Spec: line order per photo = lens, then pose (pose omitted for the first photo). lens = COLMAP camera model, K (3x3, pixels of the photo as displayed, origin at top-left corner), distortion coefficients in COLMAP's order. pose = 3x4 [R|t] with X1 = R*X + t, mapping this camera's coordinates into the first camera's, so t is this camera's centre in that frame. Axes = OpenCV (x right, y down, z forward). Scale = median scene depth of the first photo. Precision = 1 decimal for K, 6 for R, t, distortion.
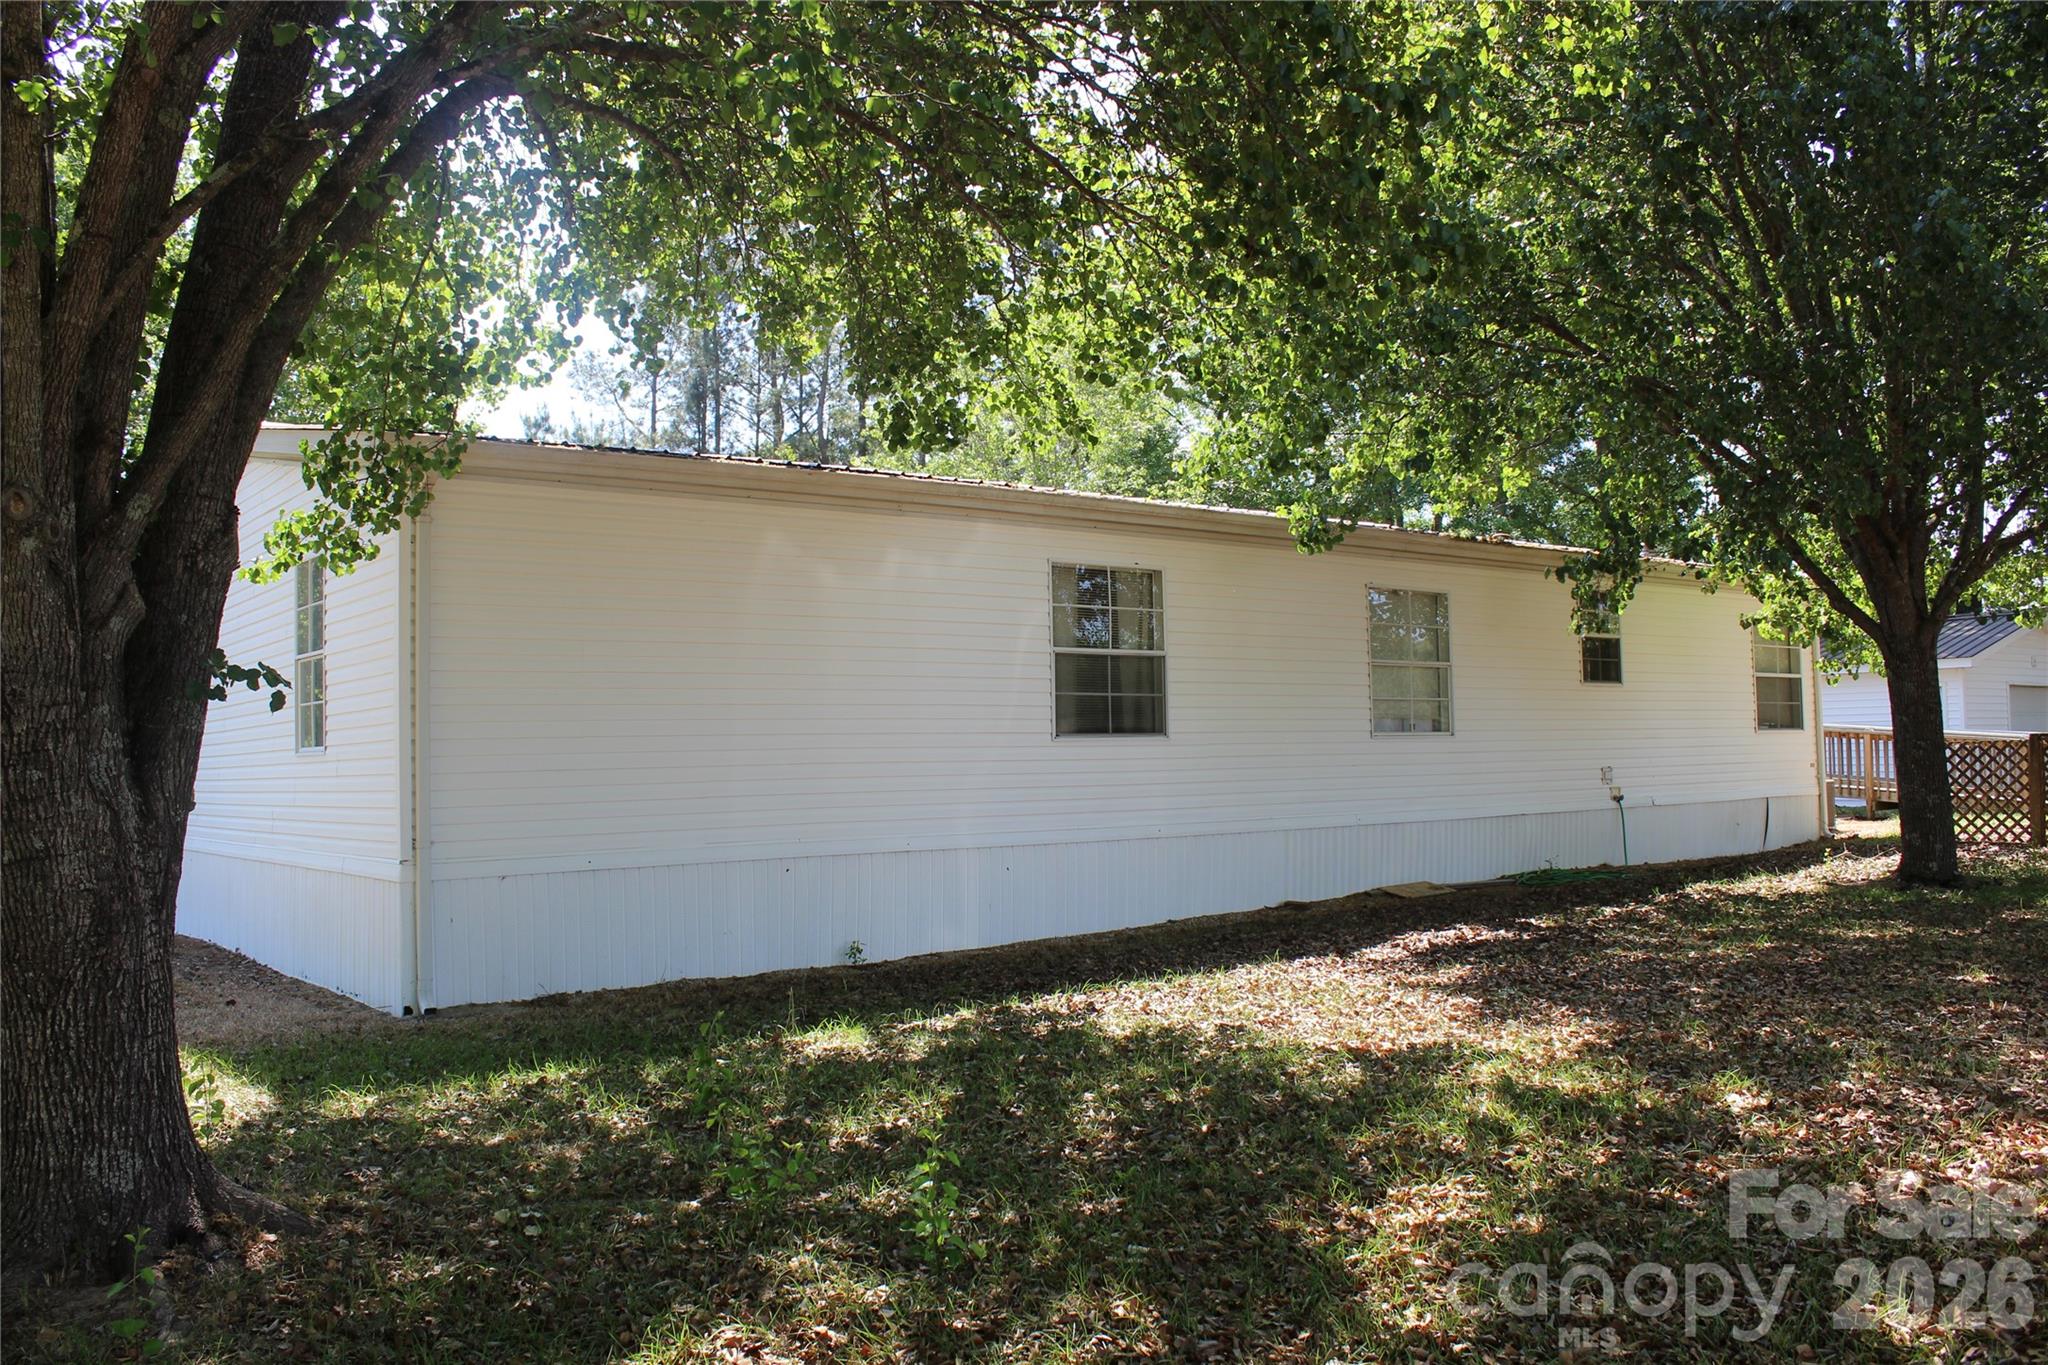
lens RADIAL K [[1684.1, 0, 1024.0], [0, 1684.1, 682.5], [0, 0, 1]] dist [-0.167099, 0.136974]
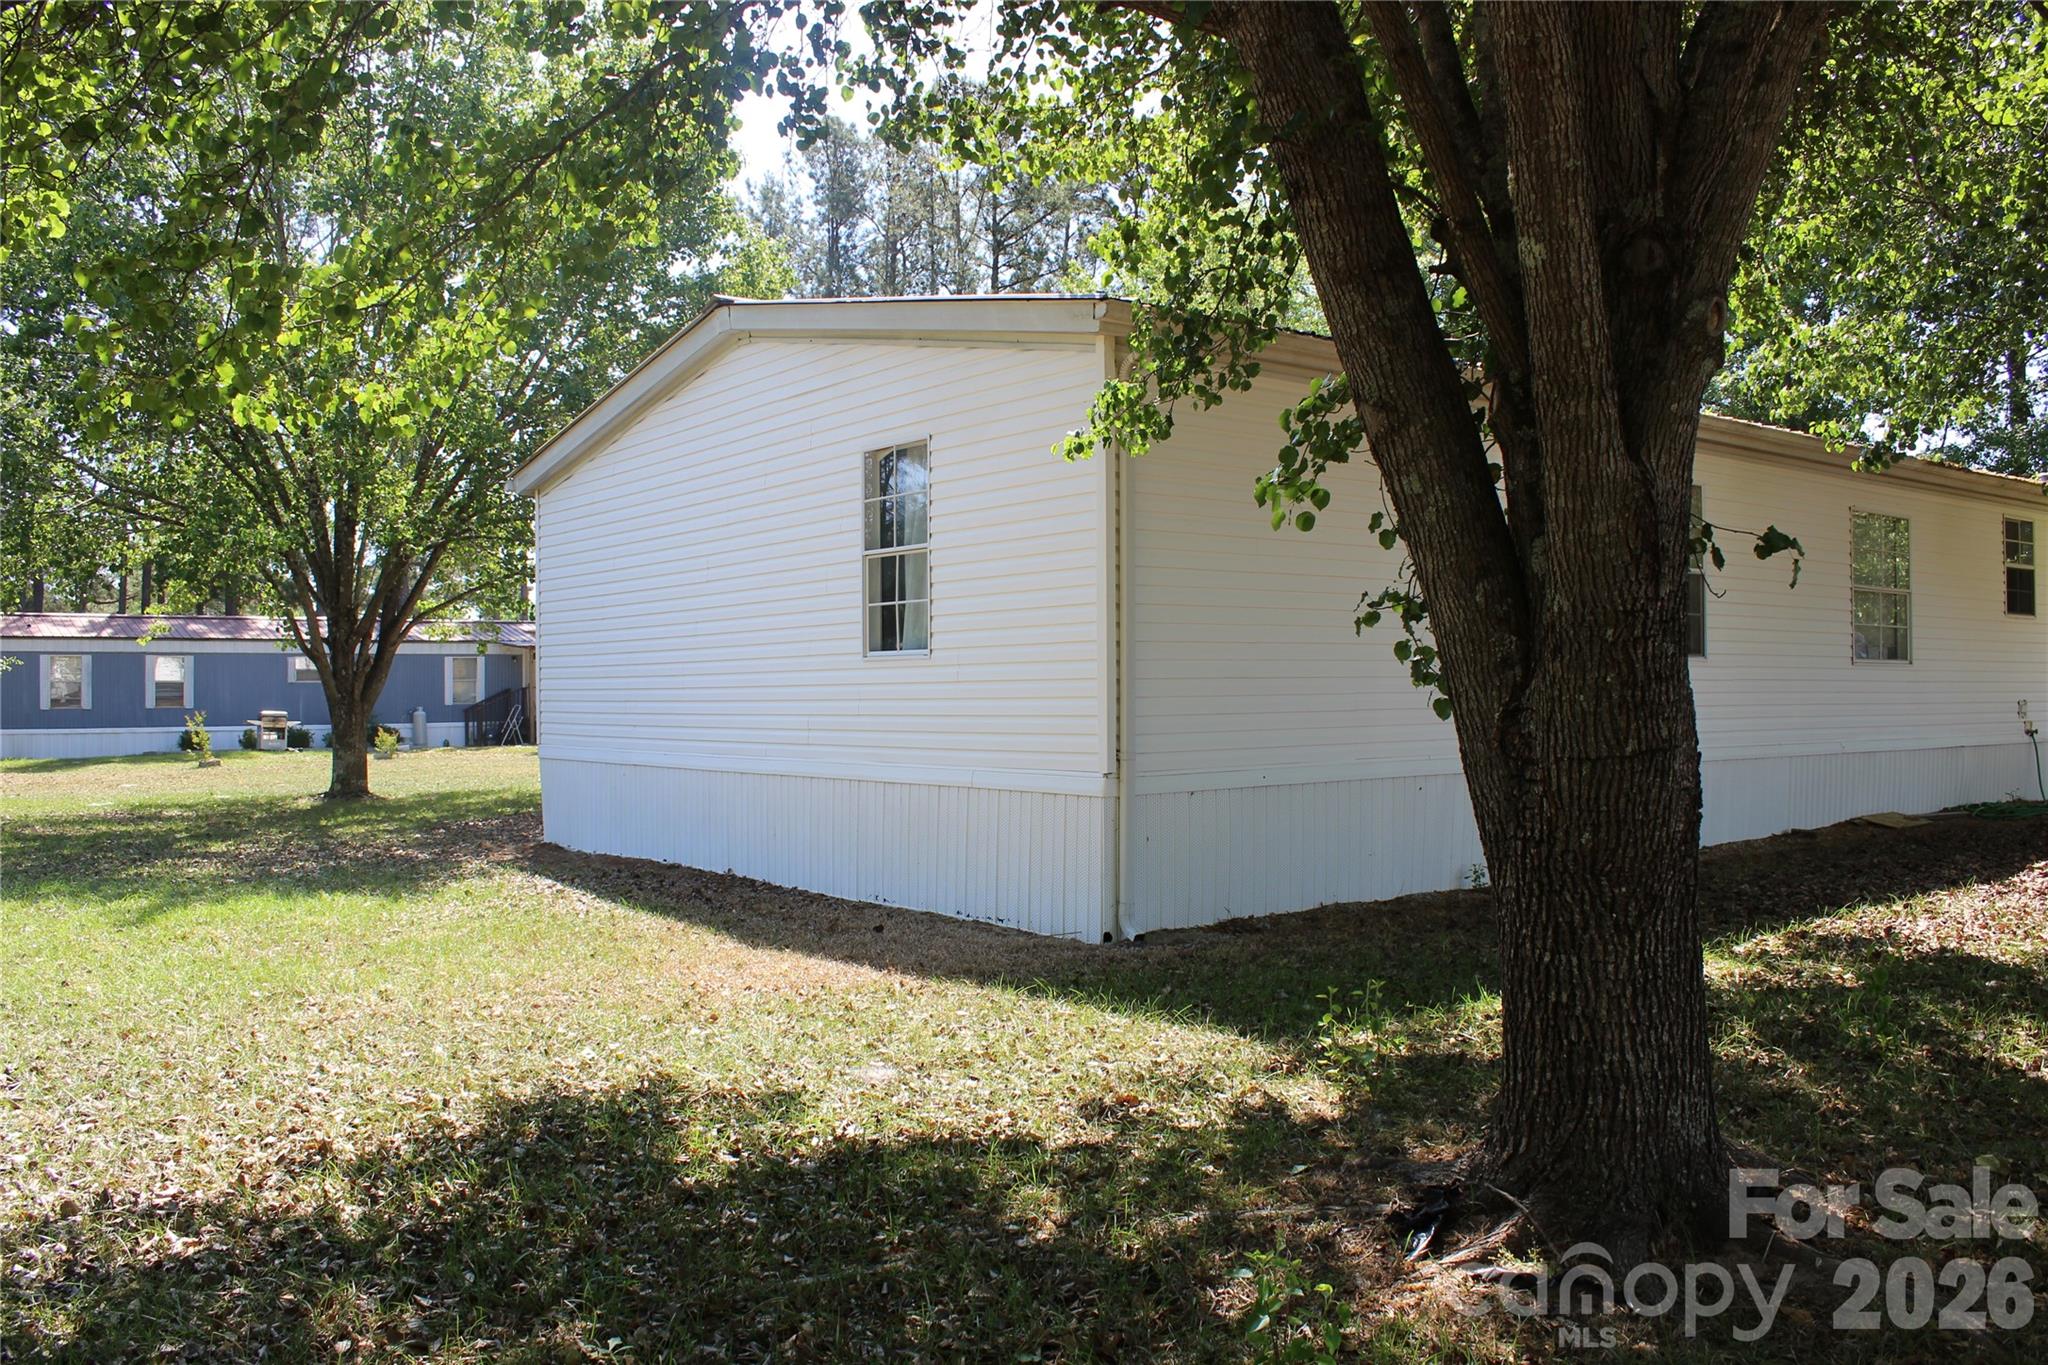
lens RADIAL K [[1684.1, 0, 1024.0], [0, 1684.1, 682.5], [0, 0, 1]] dist [-0.167099, 0.136974]
pose [[0.999839, 0.017259, -0.004971, -0.416720], [-0.017042, 0.999028, 0.040665, 0.020511], [0.005668, -0.040573, 0.999160, 0.069091]]
